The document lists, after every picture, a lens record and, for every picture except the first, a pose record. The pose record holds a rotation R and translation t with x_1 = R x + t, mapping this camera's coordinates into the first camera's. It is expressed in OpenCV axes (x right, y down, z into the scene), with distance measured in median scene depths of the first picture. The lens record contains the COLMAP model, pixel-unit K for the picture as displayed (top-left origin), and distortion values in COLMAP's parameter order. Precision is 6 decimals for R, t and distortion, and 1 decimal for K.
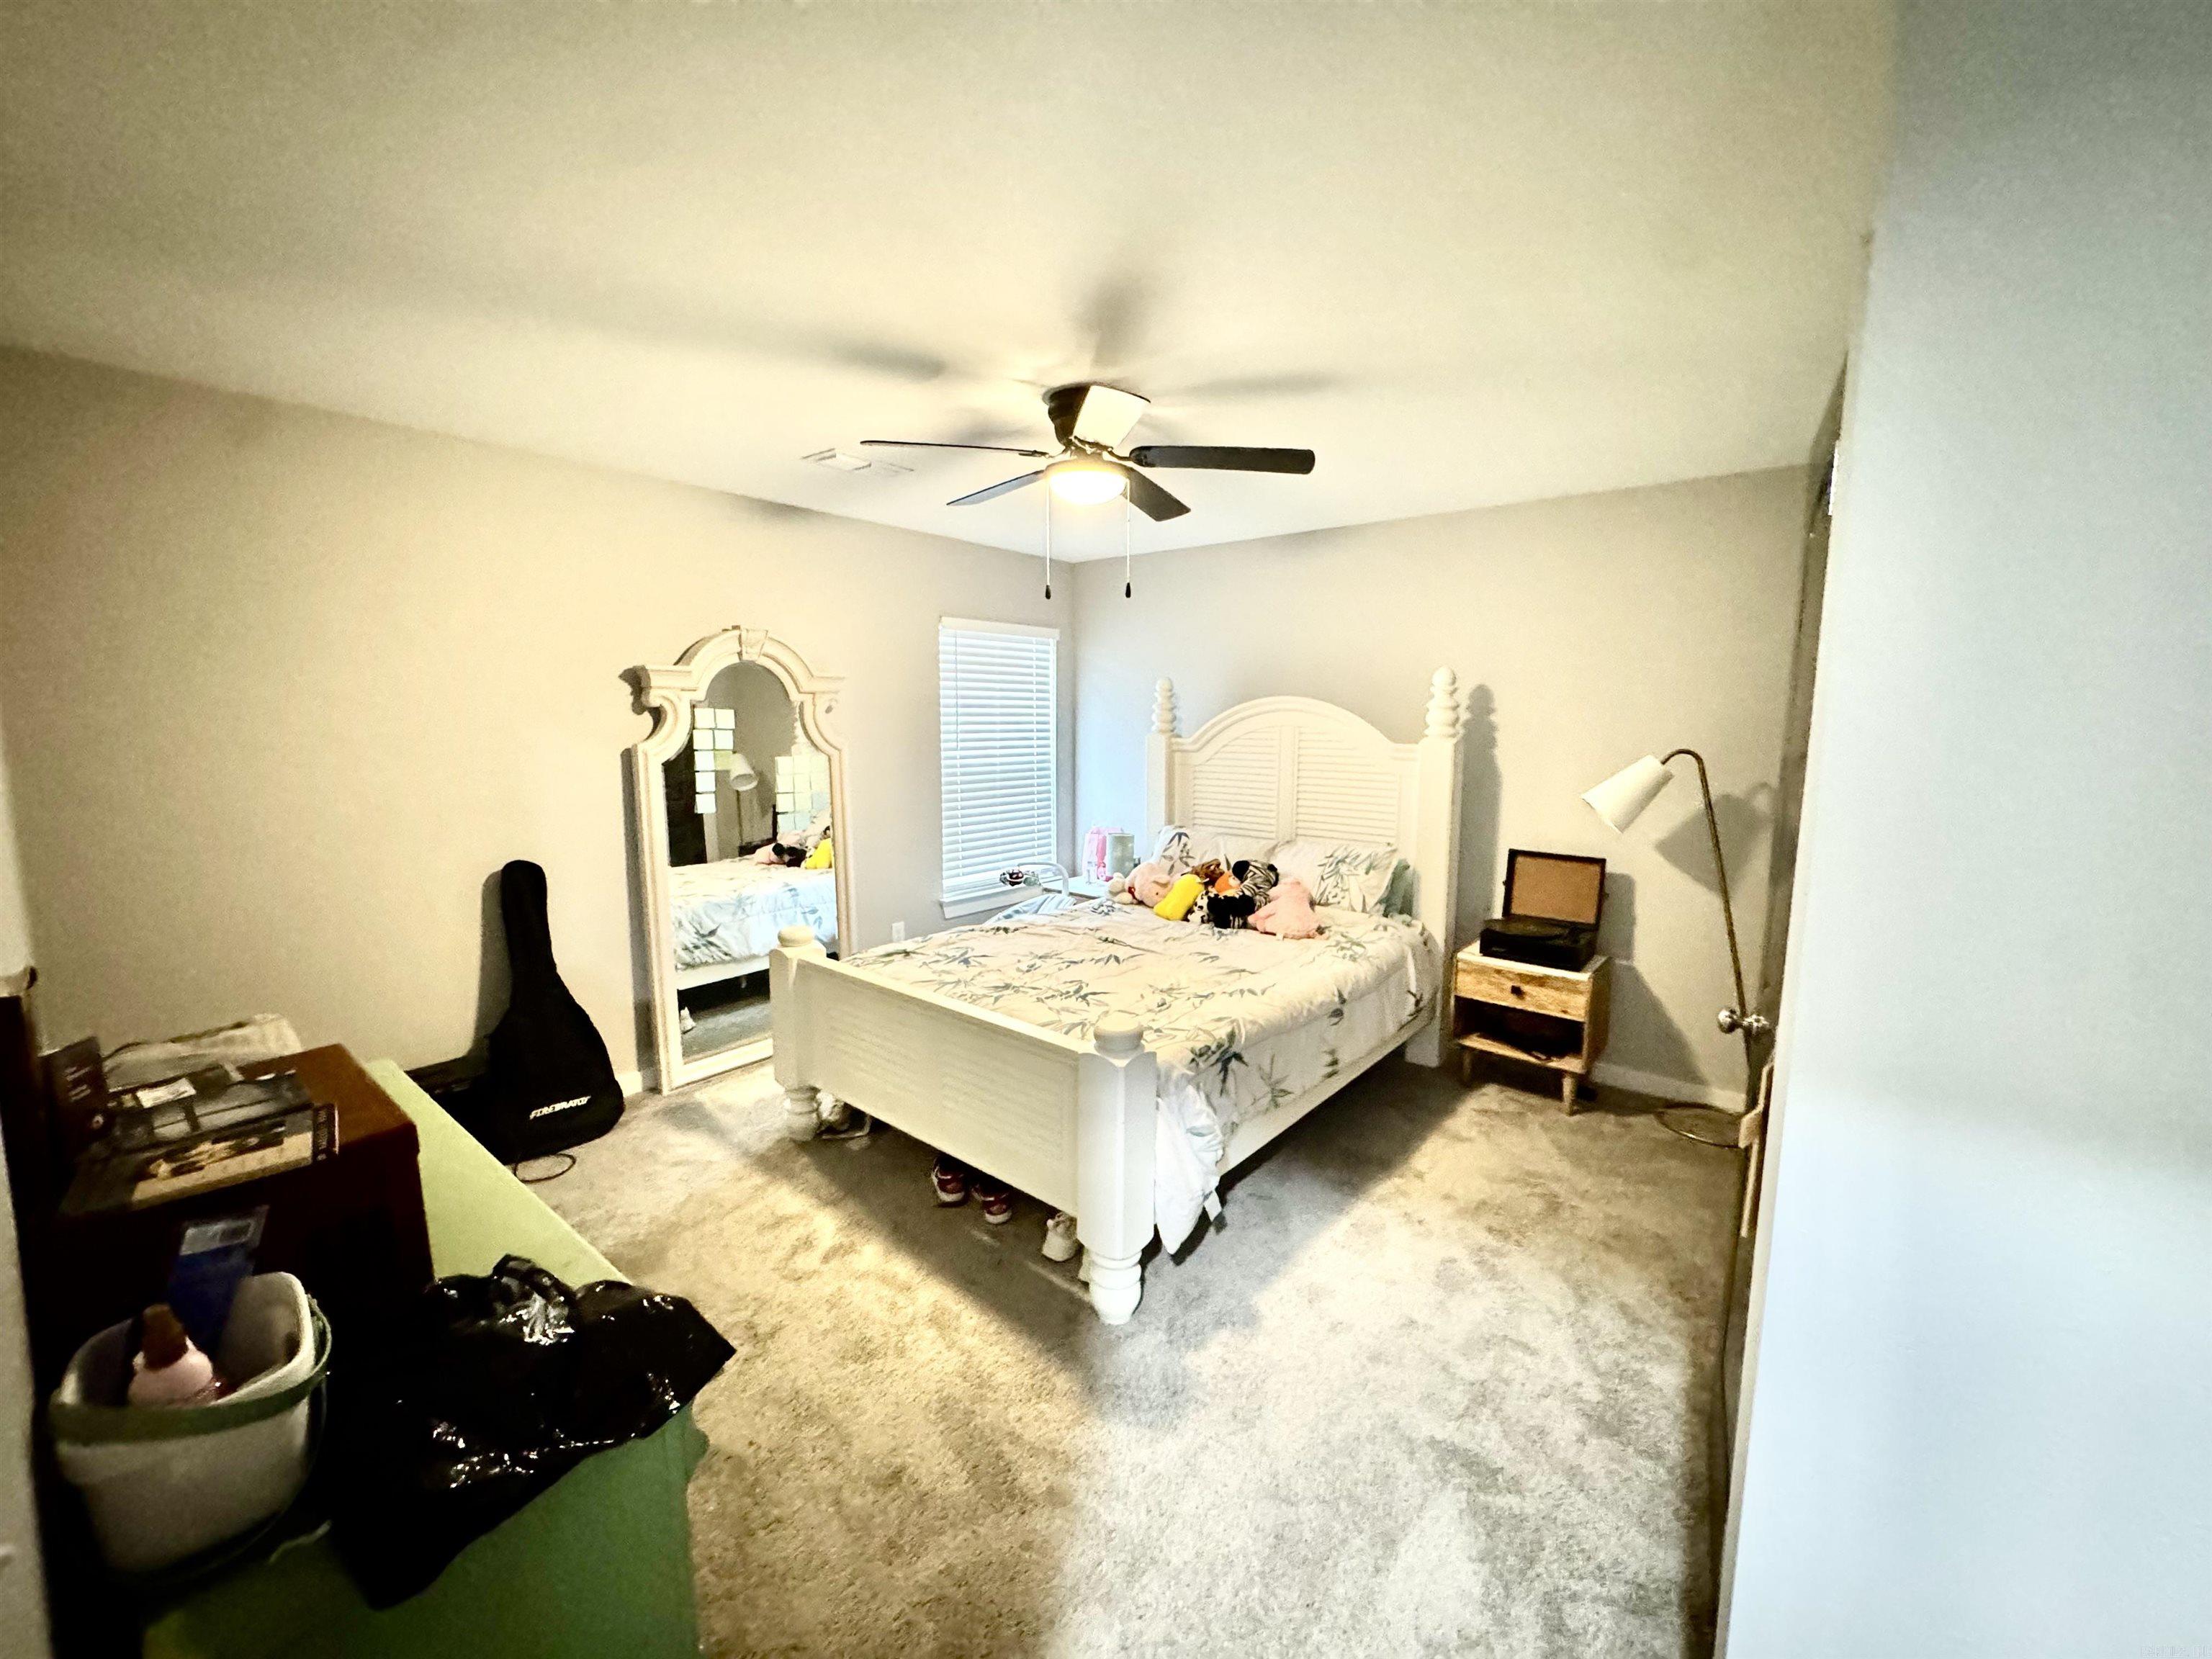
lens RADIAL K [[886.1, 0, 1108.7], [0, 886.1, 825.2], [0, 0, 1]] dist [-0.000356, 0.000168]
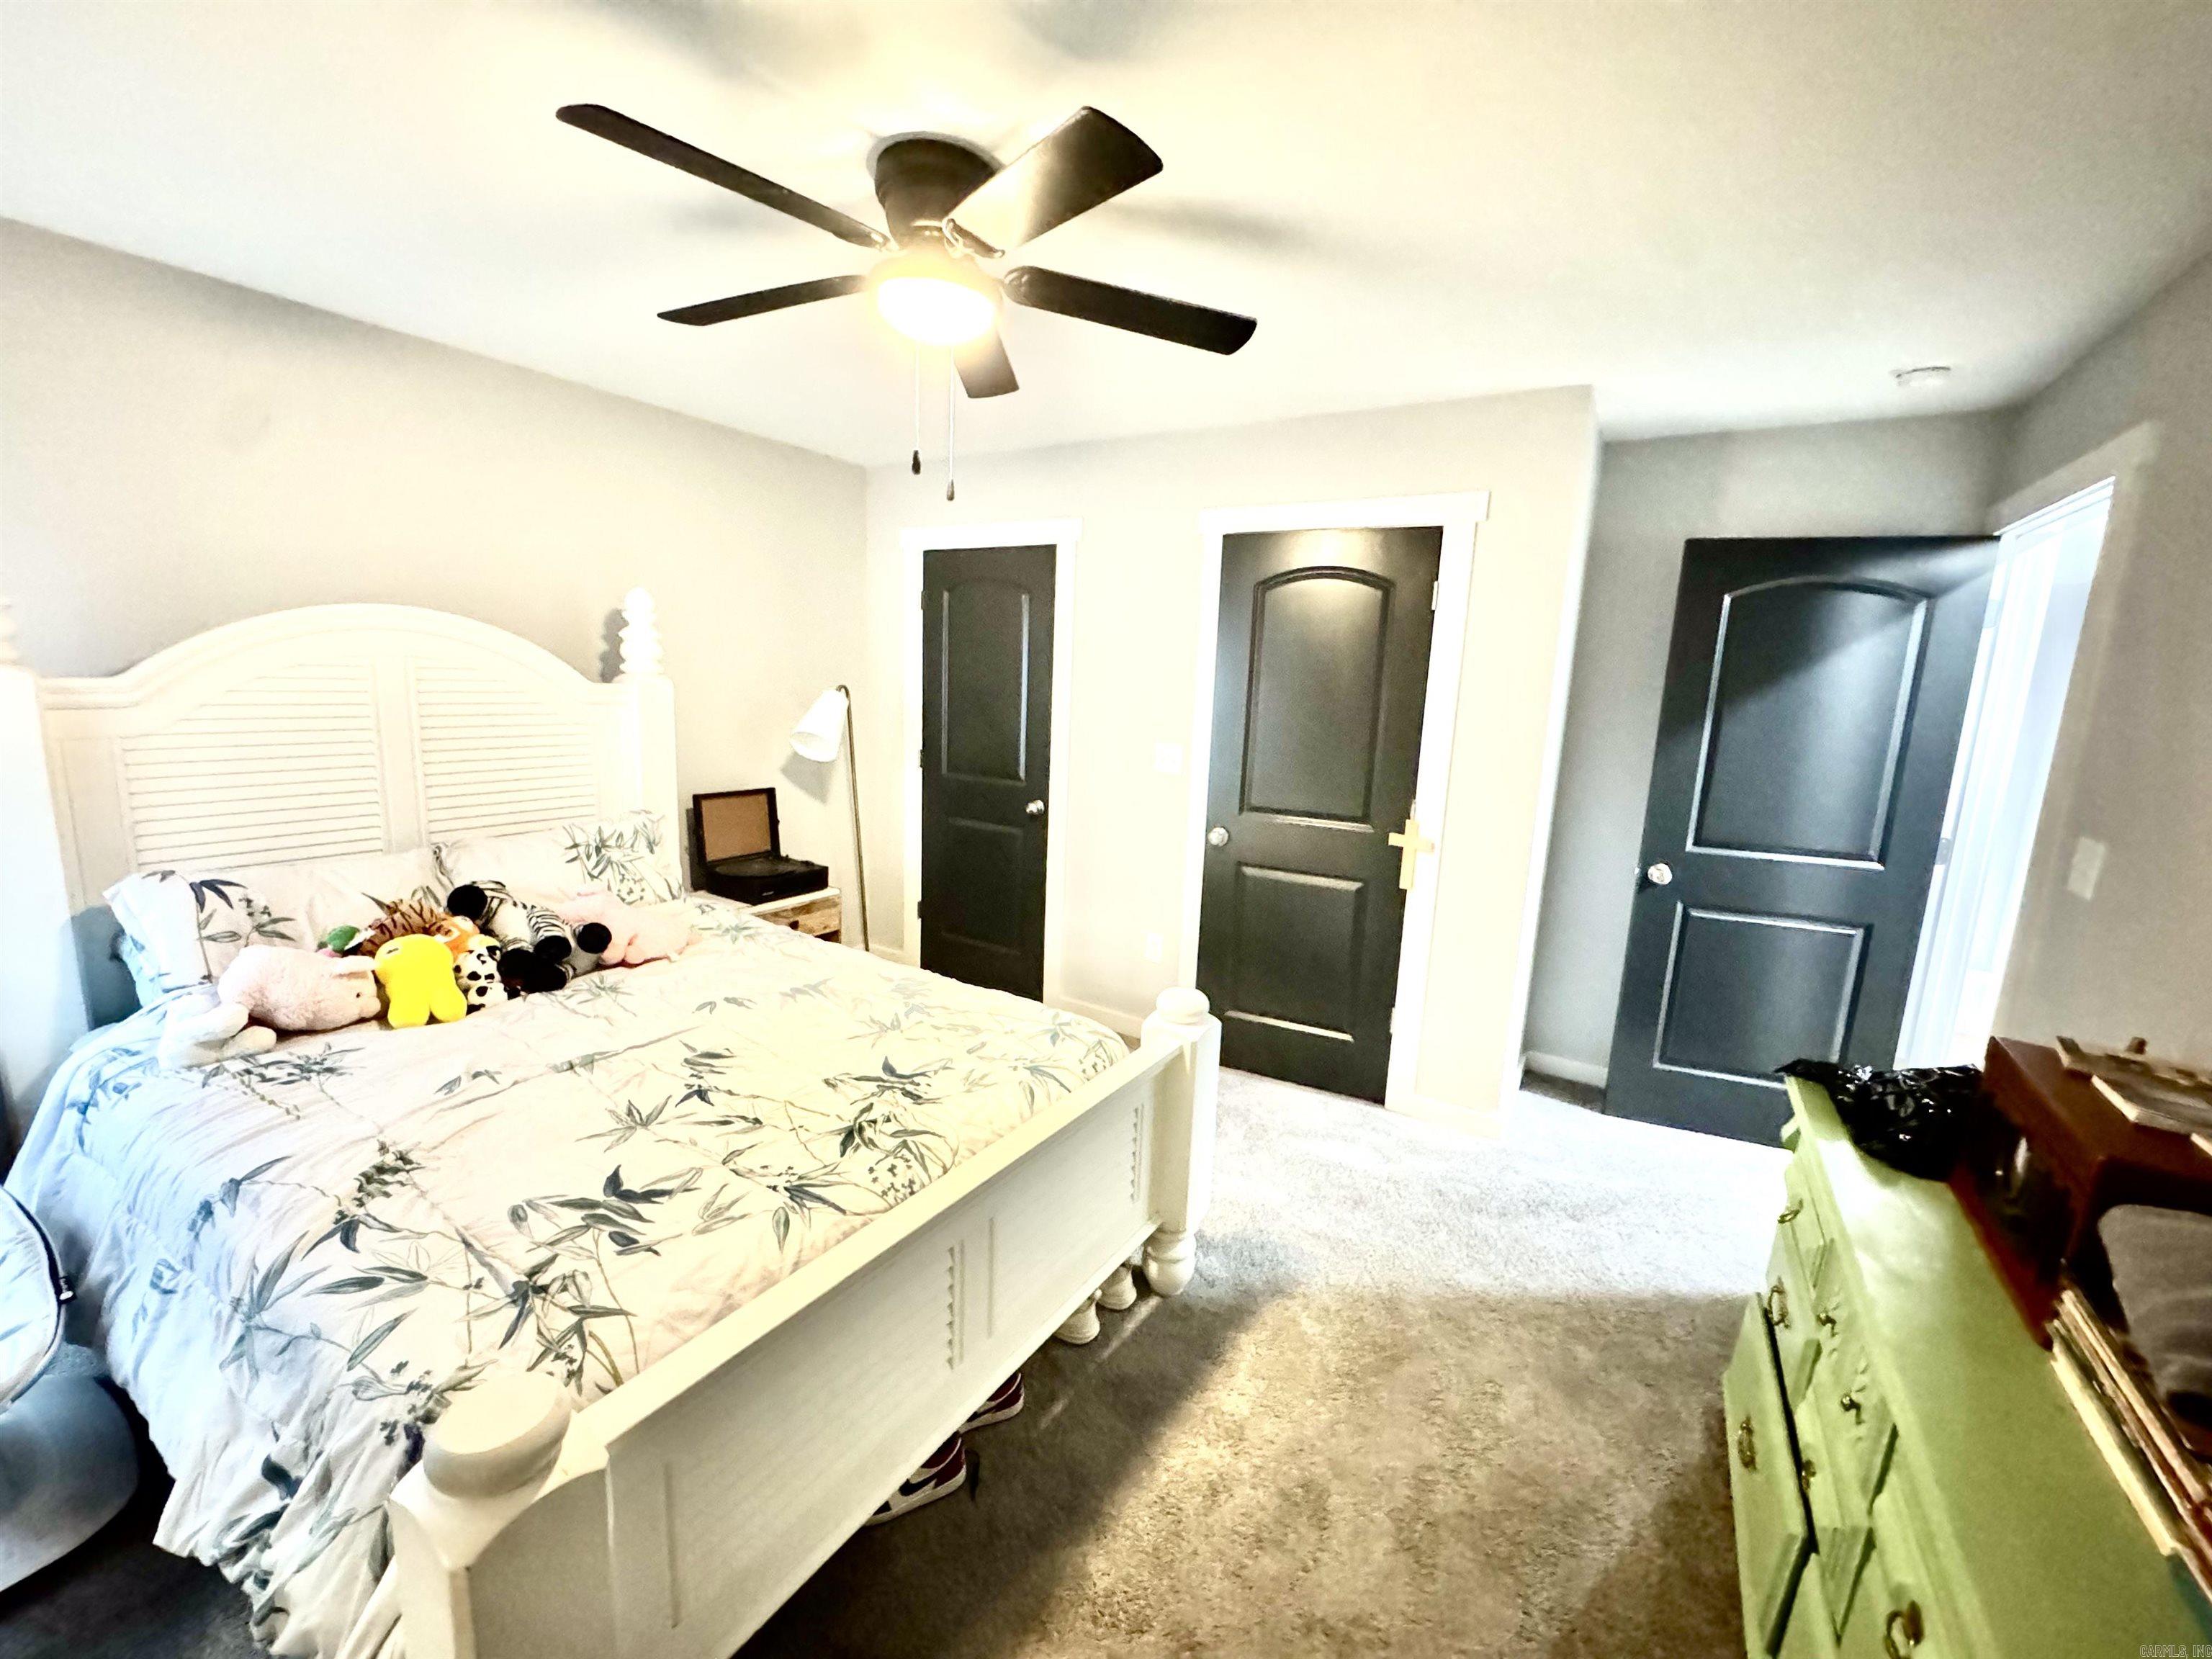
lens RADIAL K [[886.1, 0, 1108.7], [0, 886.1, 825.2], [0, 0, 1]] dist [-0.000356, 0.000168]
pose [[-0.124292, -0.184647, 0.974914, -0.599546], [0.075666, 0.977908, 0.194861, -0.104949], [-0.989356, 0.097987, -0.107575, 0.786765]]
